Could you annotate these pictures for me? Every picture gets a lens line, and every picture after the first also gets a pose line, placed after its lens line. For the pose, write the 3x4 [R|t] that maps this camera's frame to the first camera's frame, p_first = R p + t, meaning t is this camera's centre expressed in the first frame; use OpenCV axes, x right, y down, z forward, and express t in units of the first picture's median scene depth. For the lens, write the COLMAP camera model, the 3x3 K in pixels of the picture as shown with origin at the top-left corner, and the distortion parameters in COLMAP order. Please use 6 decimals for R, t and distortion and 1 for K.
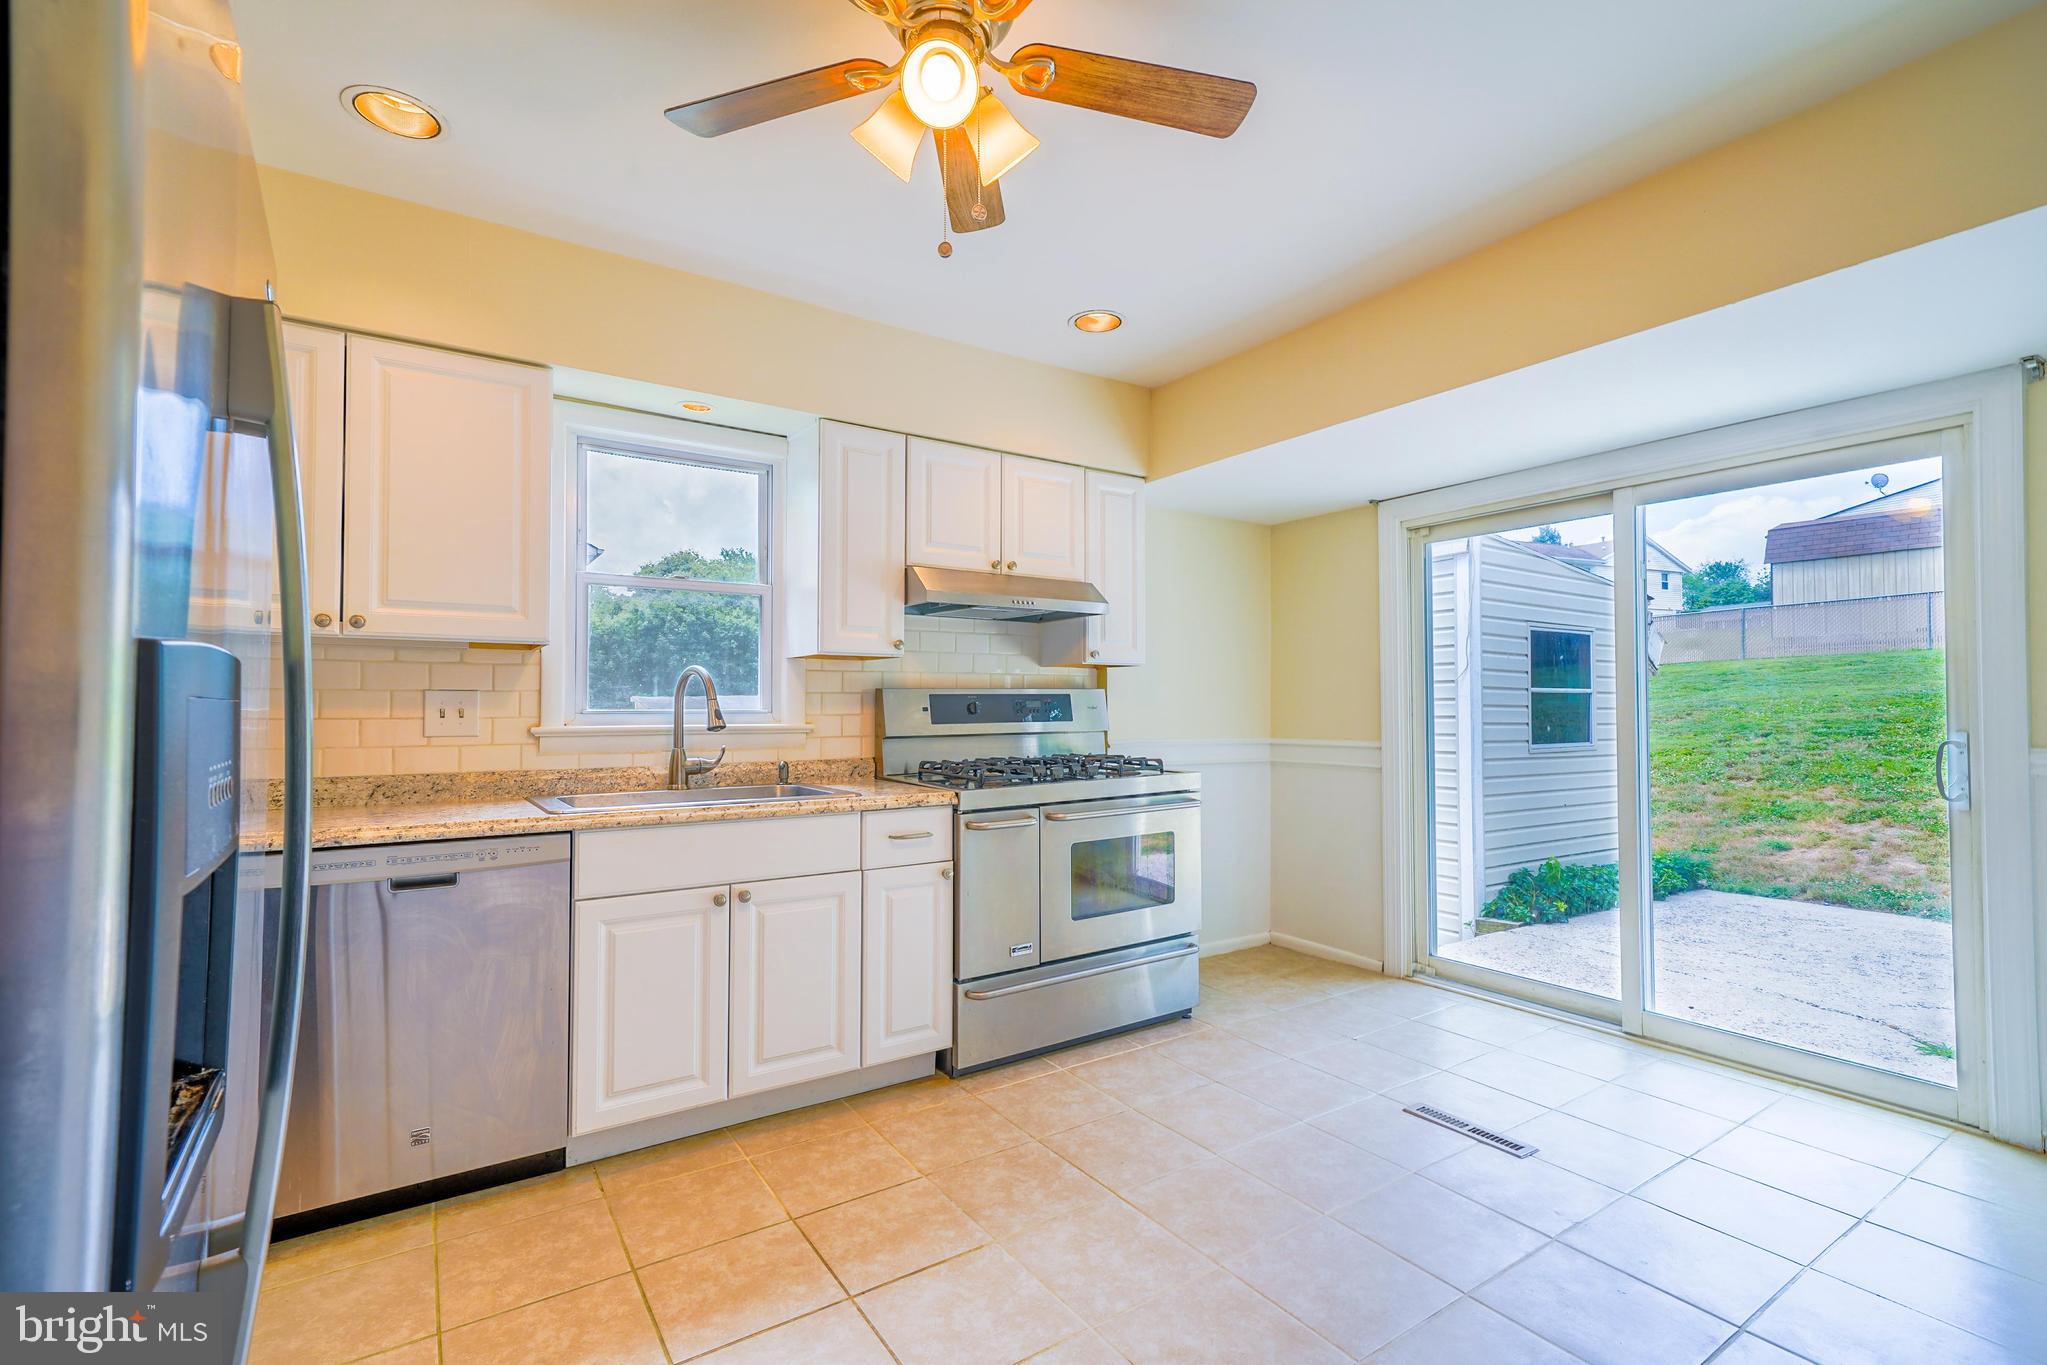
lens RADIAL K [[915.5, 0, 1026.7], [0, 915.5, 688.4], [0, 0, 1]] dist [0.003079, 0.004961]
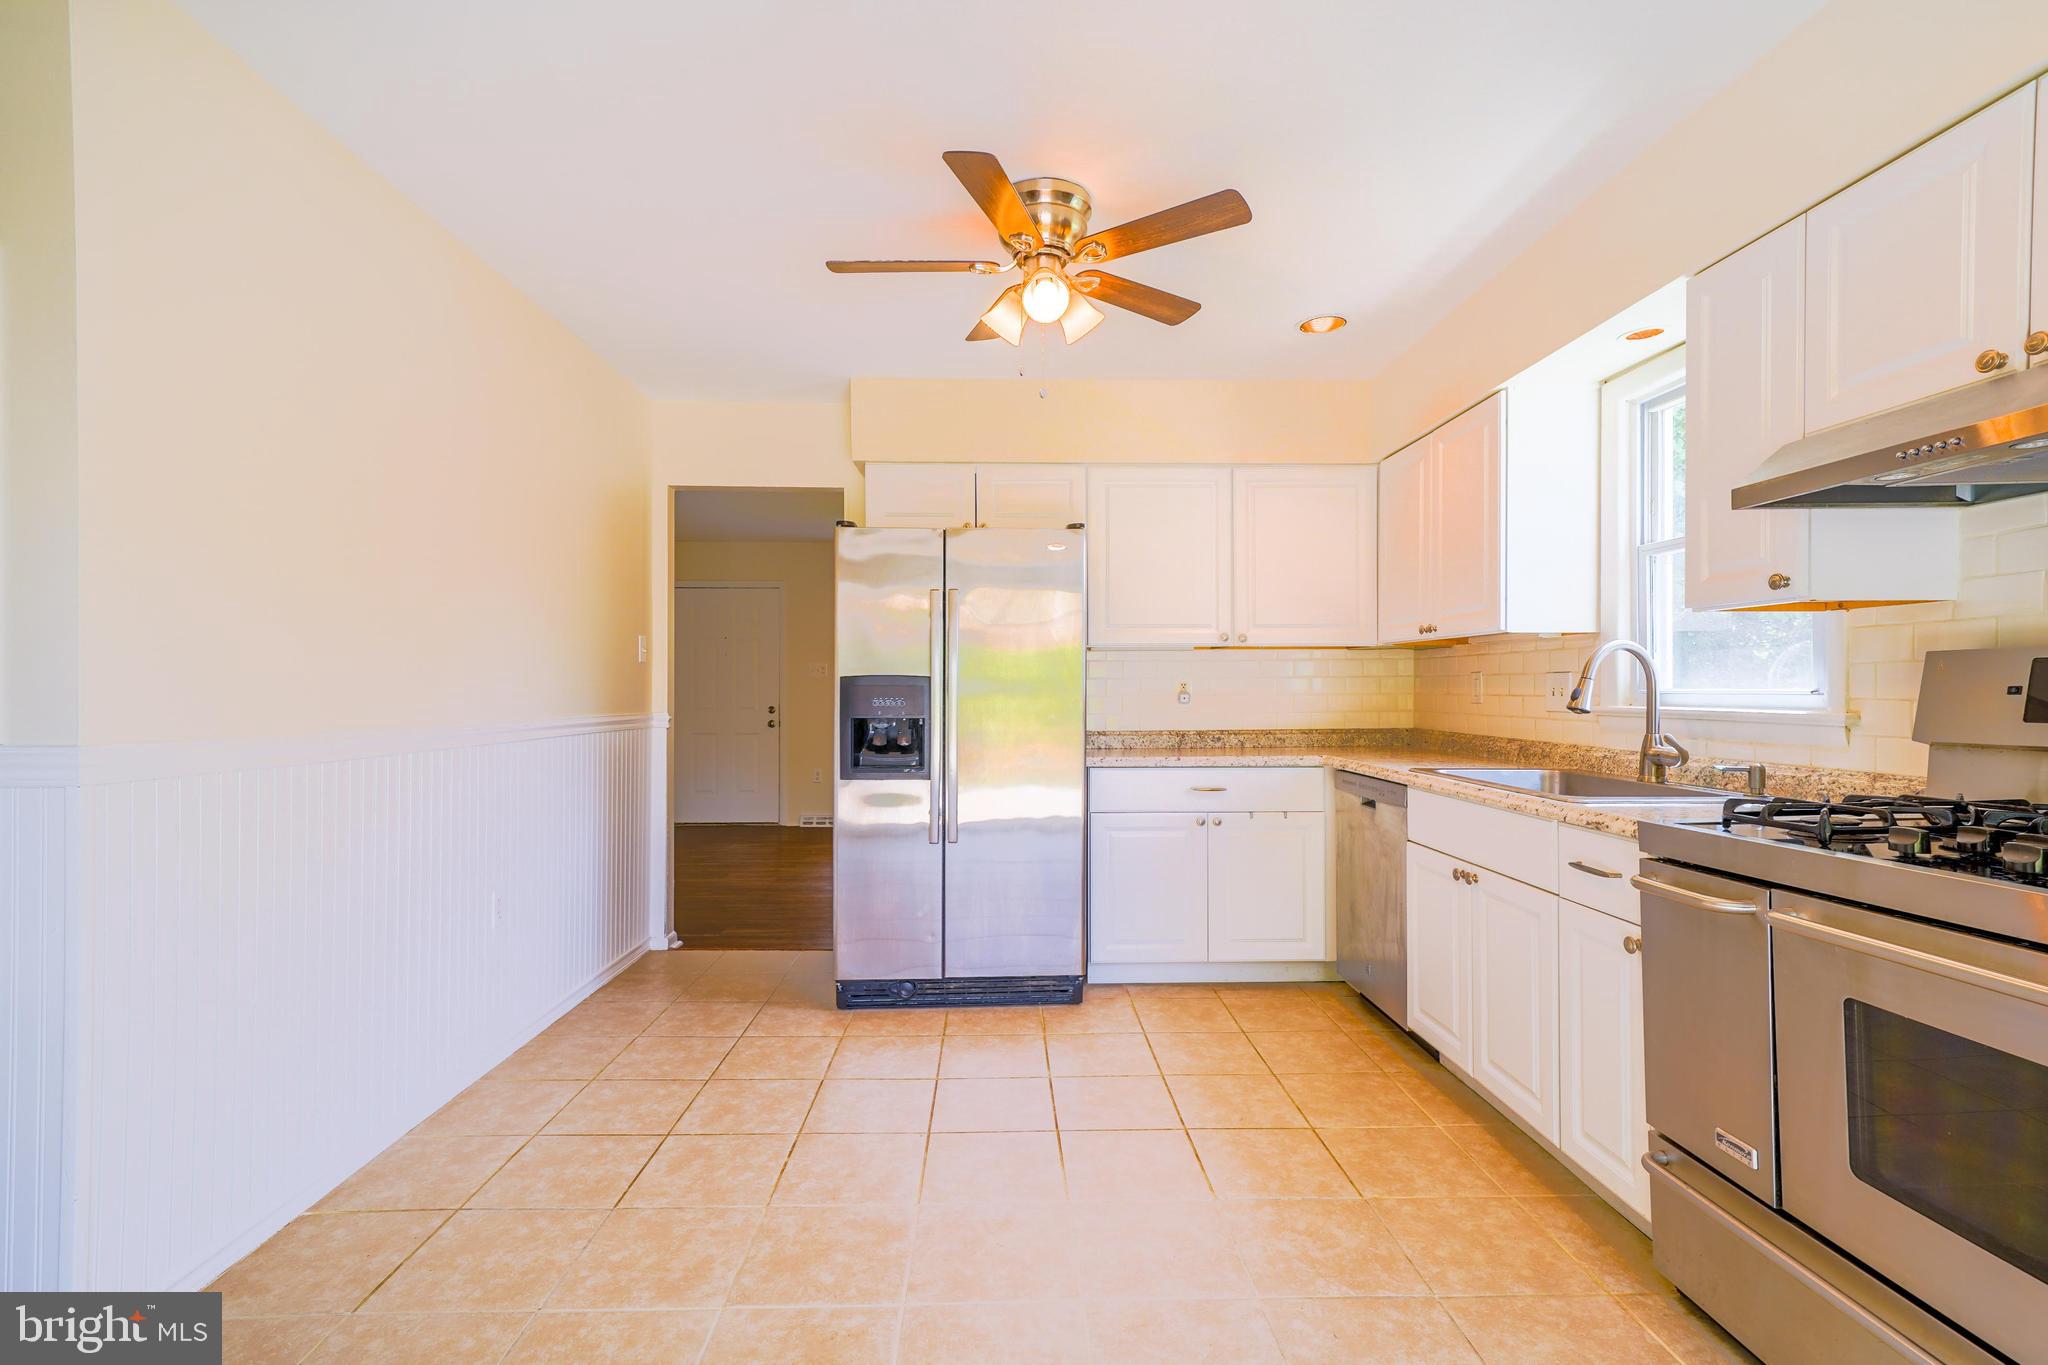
lens RADIAL K [[922.7, 0, 1028.4], [0, 922.7, 689.1], [0, 0, 1]] dist [0.007411, 0.001139]
pose [[-0.527123, 0.000565, -0.849789, 0.601518], [0.016584, 0.999816, -0.009622, 0.019244], [0.849627, -0.019165, -0.527036, 0.858409]]
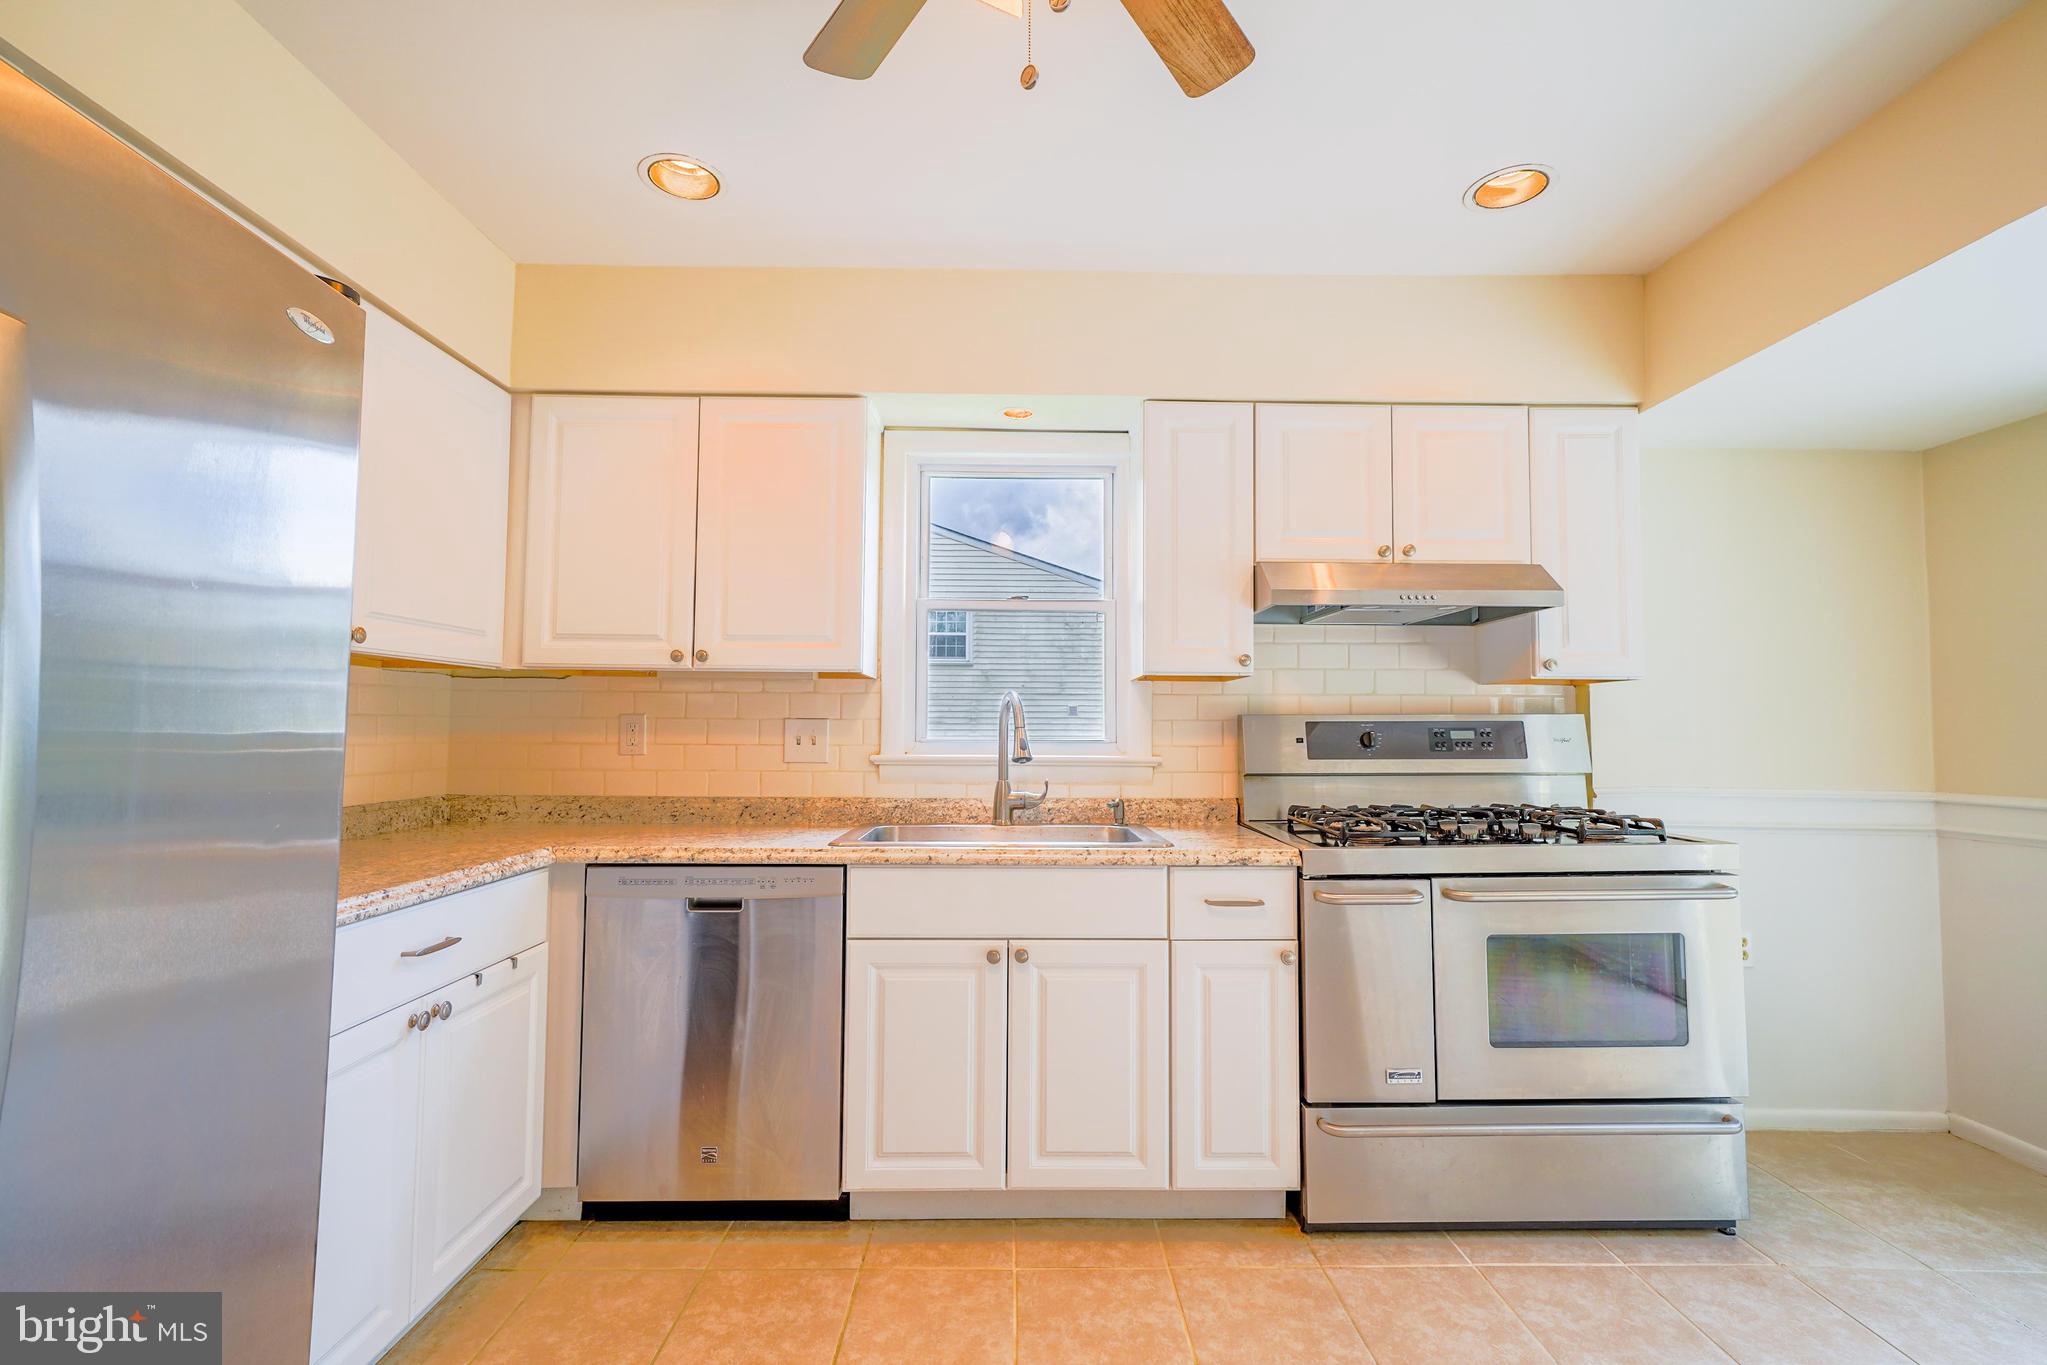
lens RADIAL K [[915.5, 0, 1026.7], [0, 915.5, 688.4], [0, 0, 1]] dist [0.003079, 0.004961]
pose [[0.839870, -0.022514, -0.542320, 0.130064], [0.004979, 0.999417, -0.033779, 0.003296], [0.542765, 0.025670, 0.839492, 0.206349]]
